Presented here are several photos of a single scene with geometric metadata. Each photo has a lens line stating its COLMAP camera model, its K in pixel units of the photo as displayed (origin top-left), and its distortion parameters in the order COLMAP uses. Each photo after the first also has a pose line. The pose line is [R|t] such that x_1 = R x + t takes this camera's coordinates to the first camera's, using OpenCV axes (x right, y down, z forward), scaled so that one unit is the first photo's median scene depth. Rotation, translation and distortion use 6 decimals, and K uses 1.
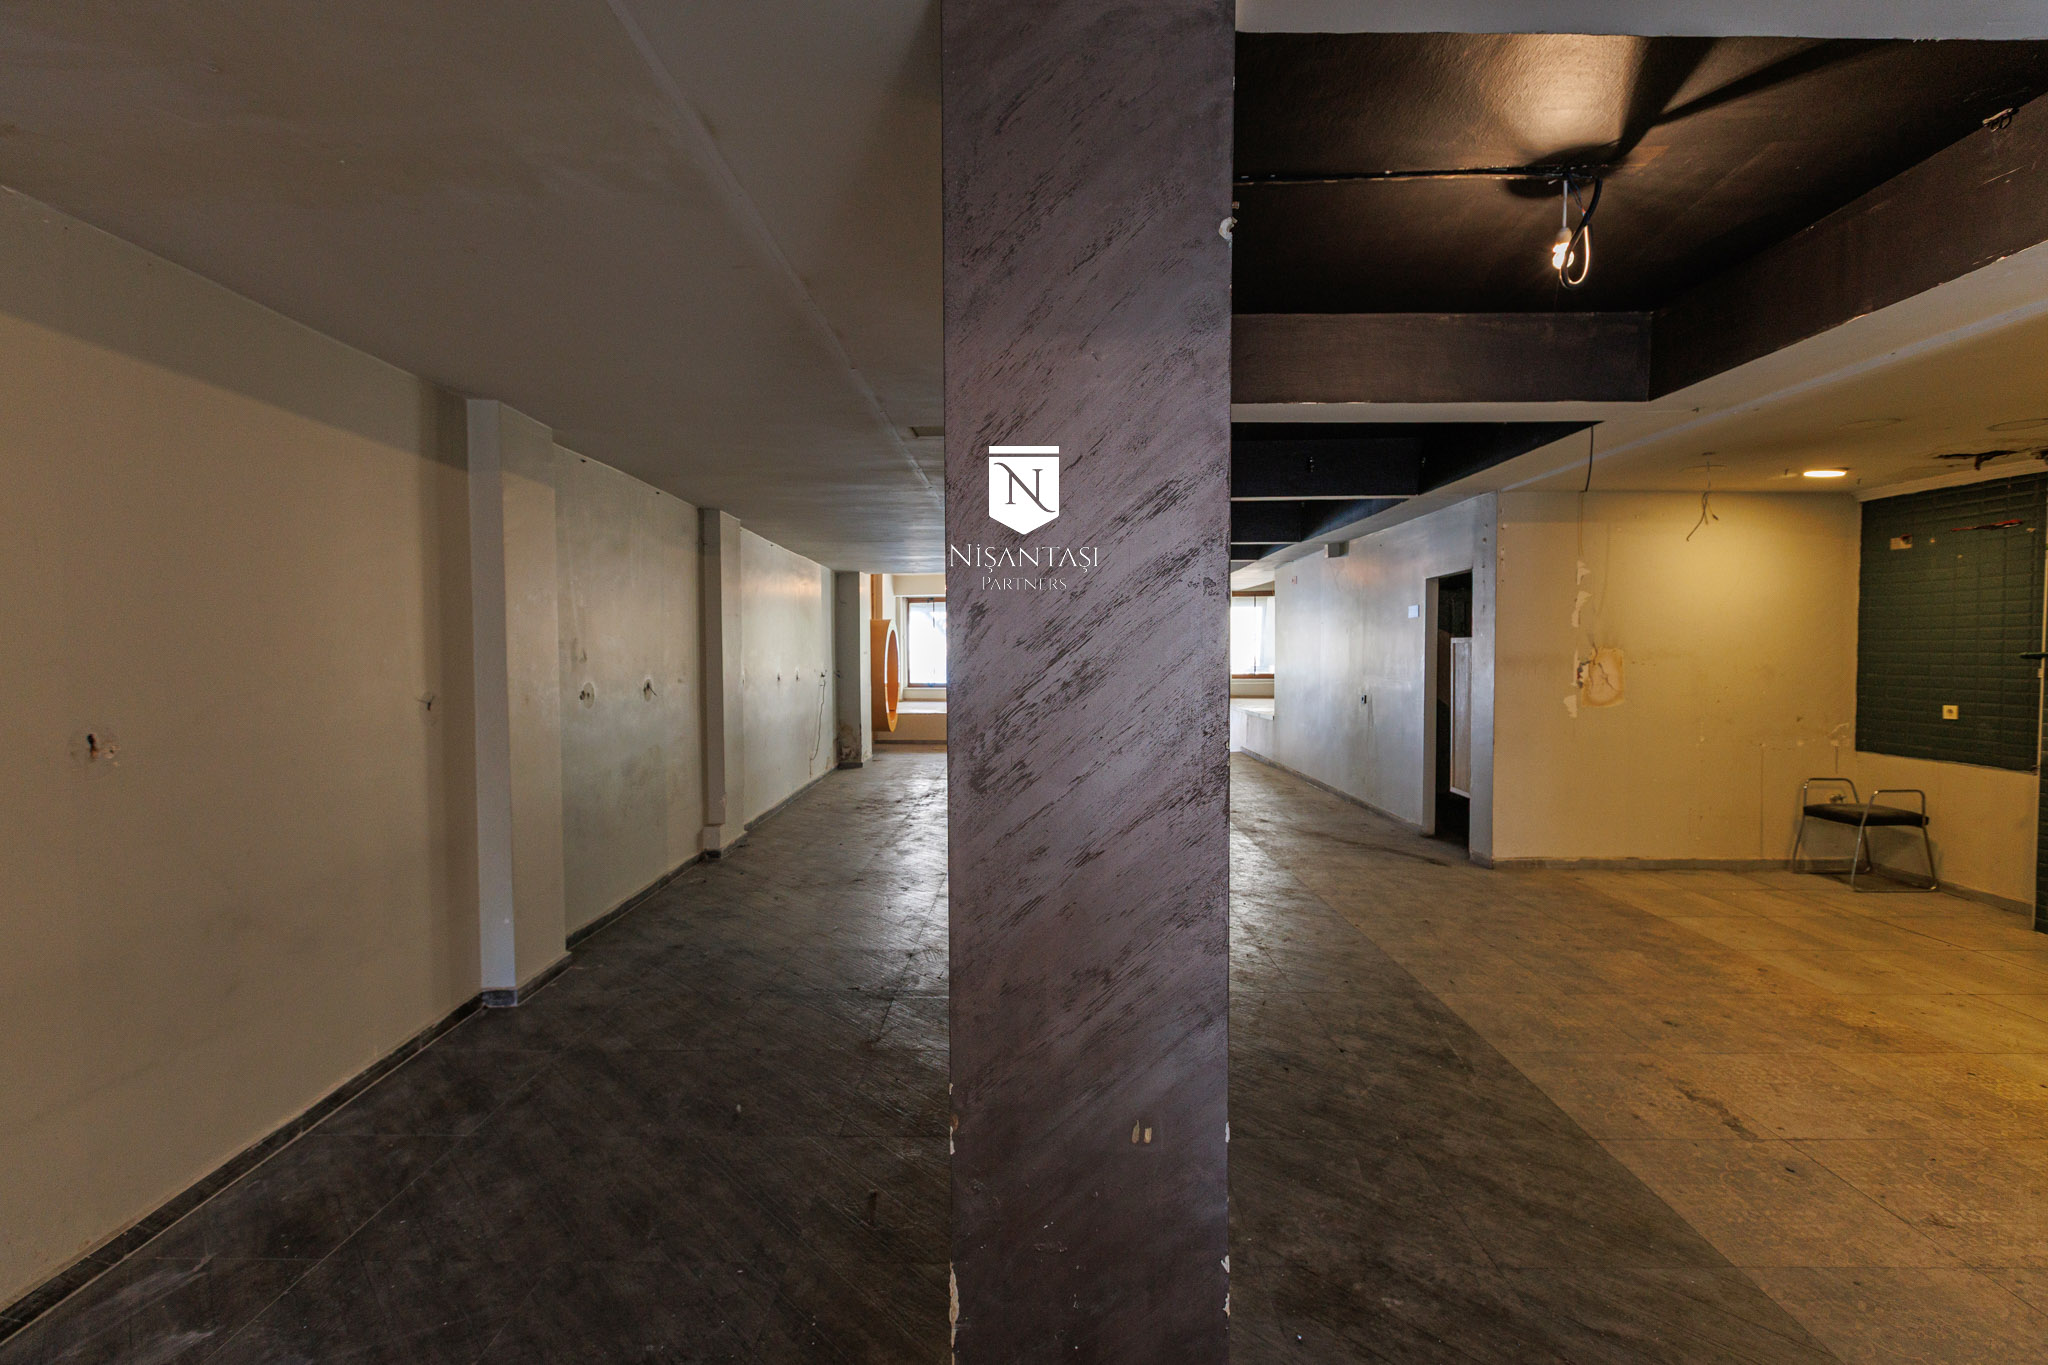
lens RADIAL K [[887.6, 0, 1020.6], [0, 887.6, 690.2], [0, 0, 1]] dist [0.010680, -0.005952]
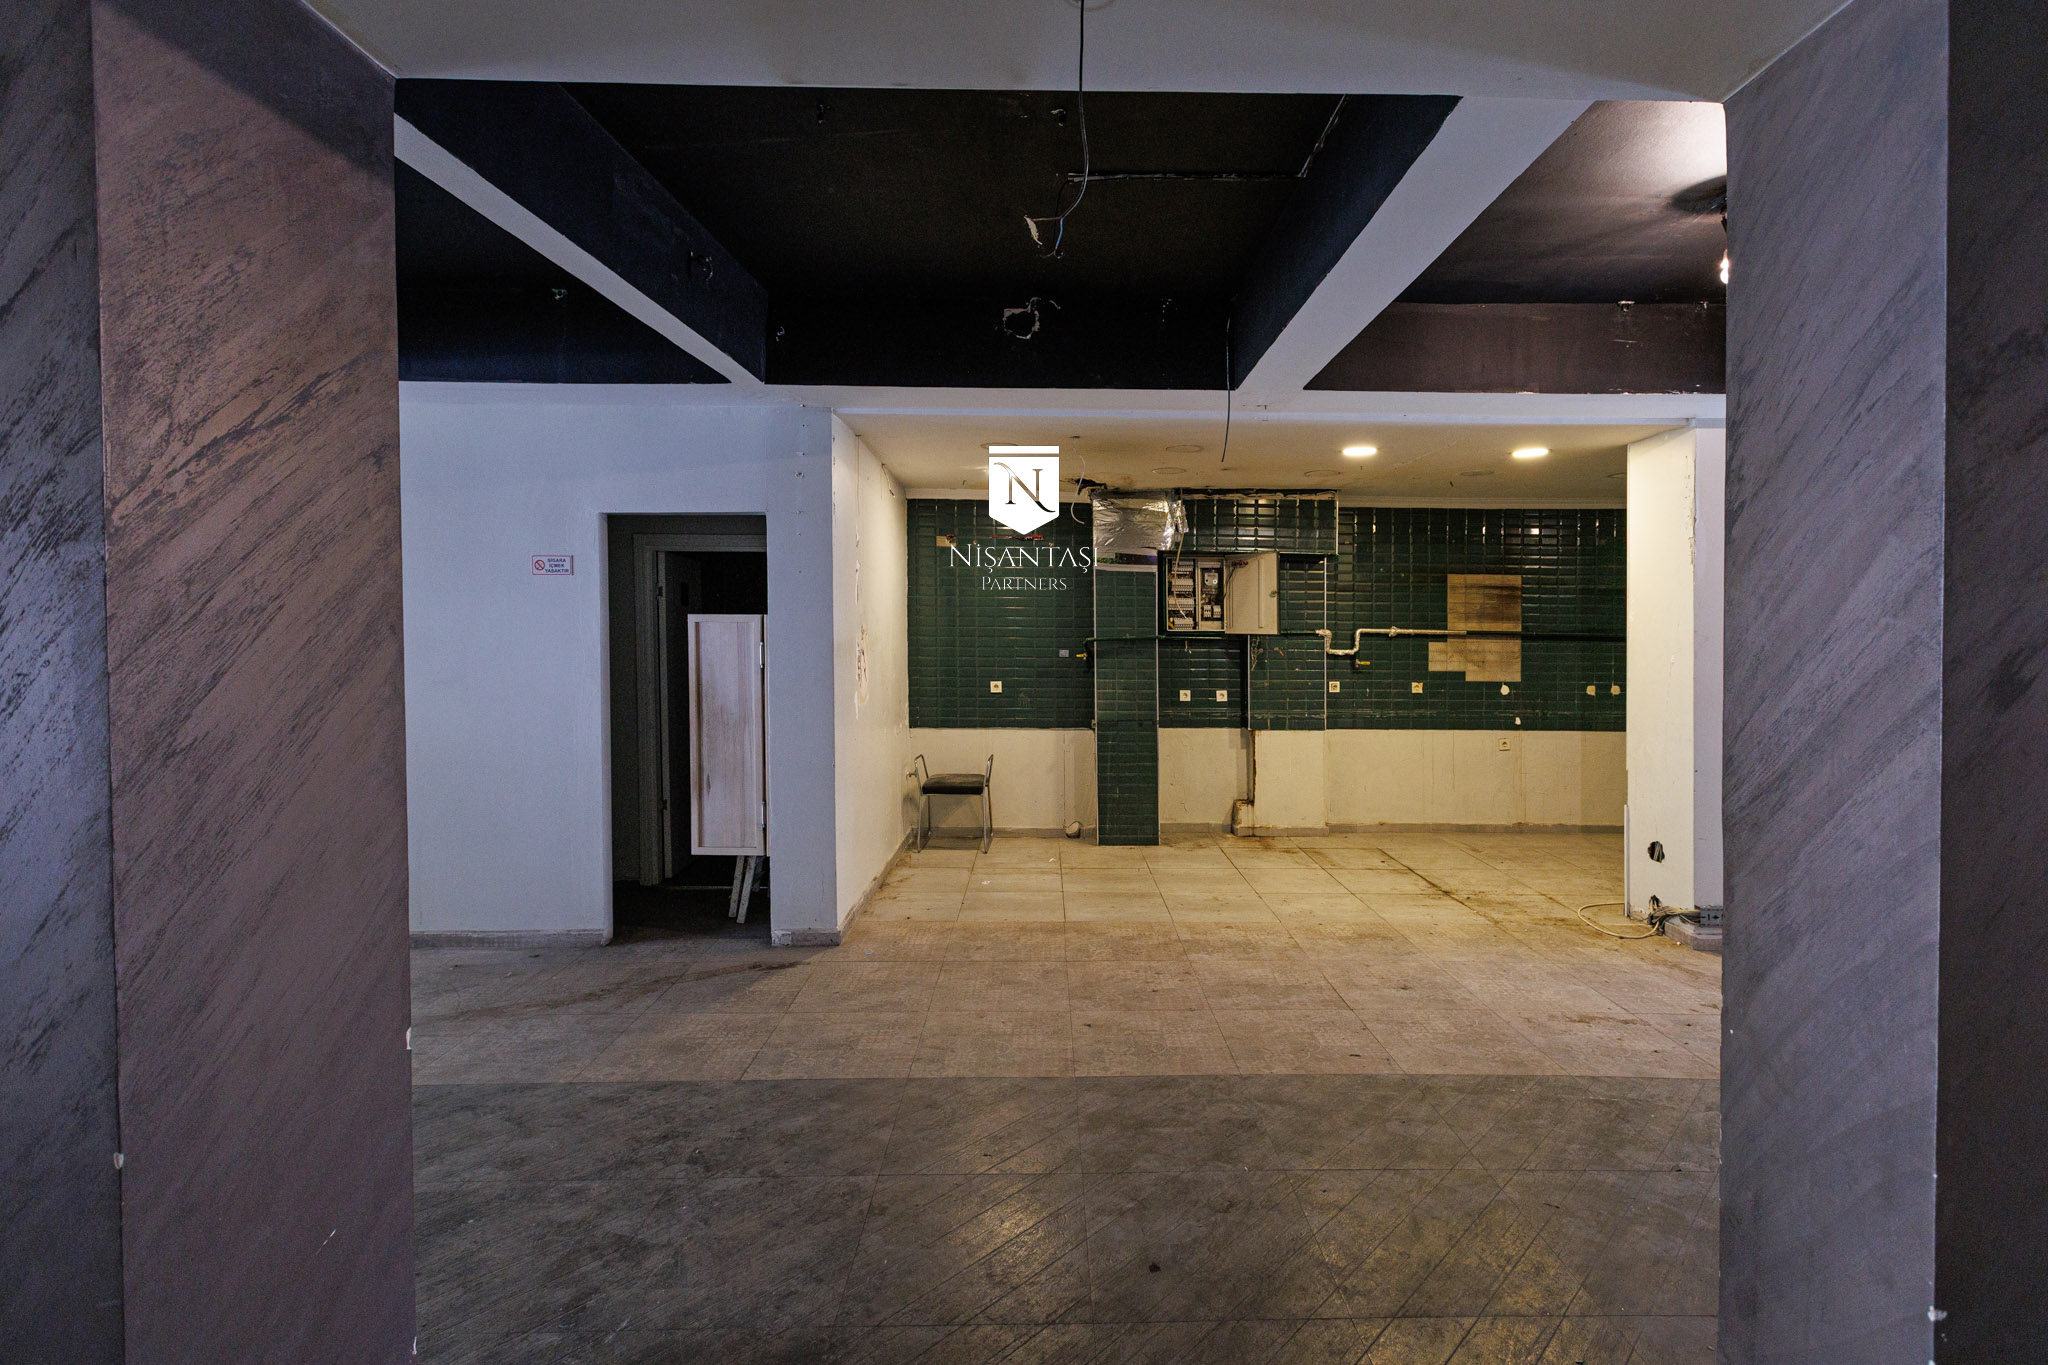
lens RADIAL K [[960.9, 0, 1053.7], [0, 960.9, 665.2], [0, 0, 1]] dist [-0.005023, 0.001673]
pose [[-0.036583, -0.035182, 0.998711, -0.377641], [0.034212, 0.998750, 0.036437, -0.069918], [-0.998745, 0.035501, -0.035334, 1.352778]]
